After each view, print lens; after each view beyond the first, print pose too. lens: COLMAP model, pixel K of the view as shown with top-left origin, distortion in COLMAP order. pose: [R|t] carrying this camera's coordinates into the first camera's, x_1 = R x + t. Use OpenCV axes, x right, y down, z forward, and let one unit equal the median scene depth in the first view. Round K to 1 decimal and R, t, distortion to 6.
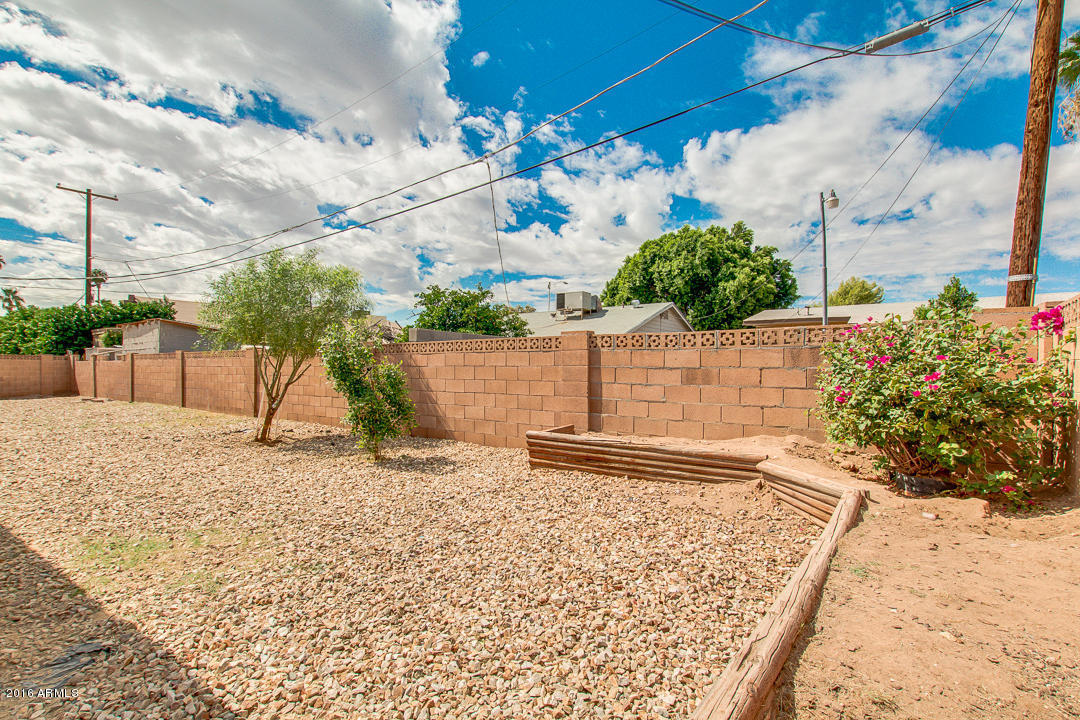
lens RADIAL K [[488.7, 0, 538.4], [0, 488.7, 370.9], [0, 0, 1]] dist [0.003709, -0.000277]
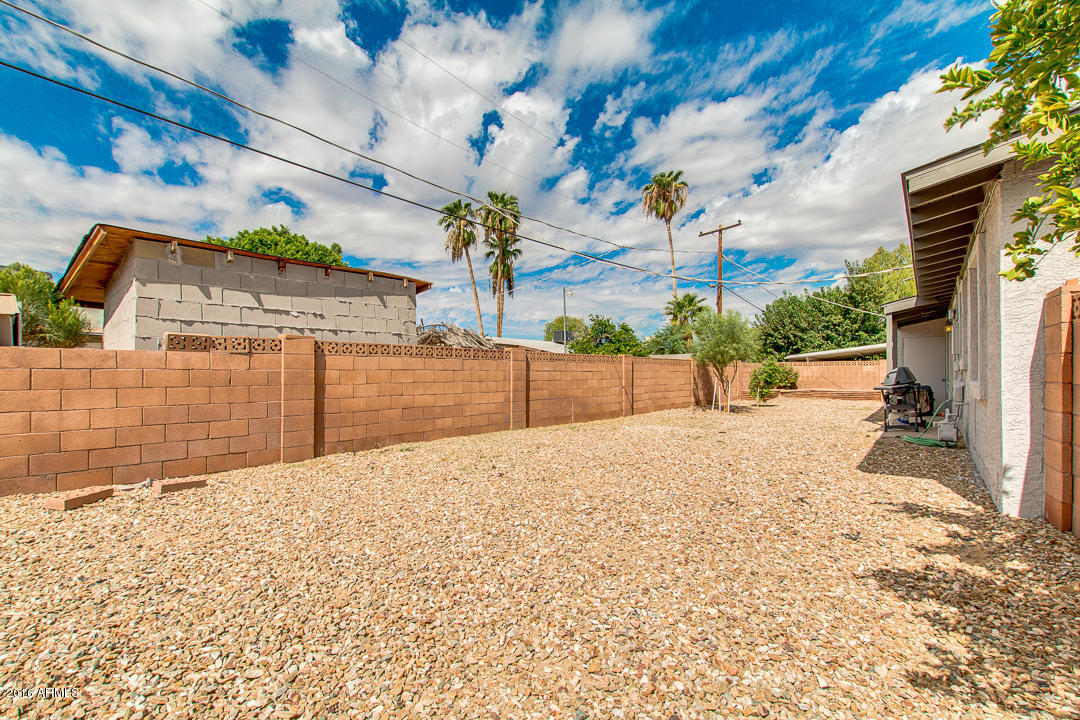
lens RADIAL K [[488.7, 0, 538.4], [0, 488.7, 370.9], [0, 0, 1]] dist [0.003709, -0.000277]
pose [[0.027816, 0.007123, 0.999588, -1.236621], [0.003534, 0.999968, -0.007224, -0.004939], [-0.999607, 0.003733, 0.027790, 0.809255]]
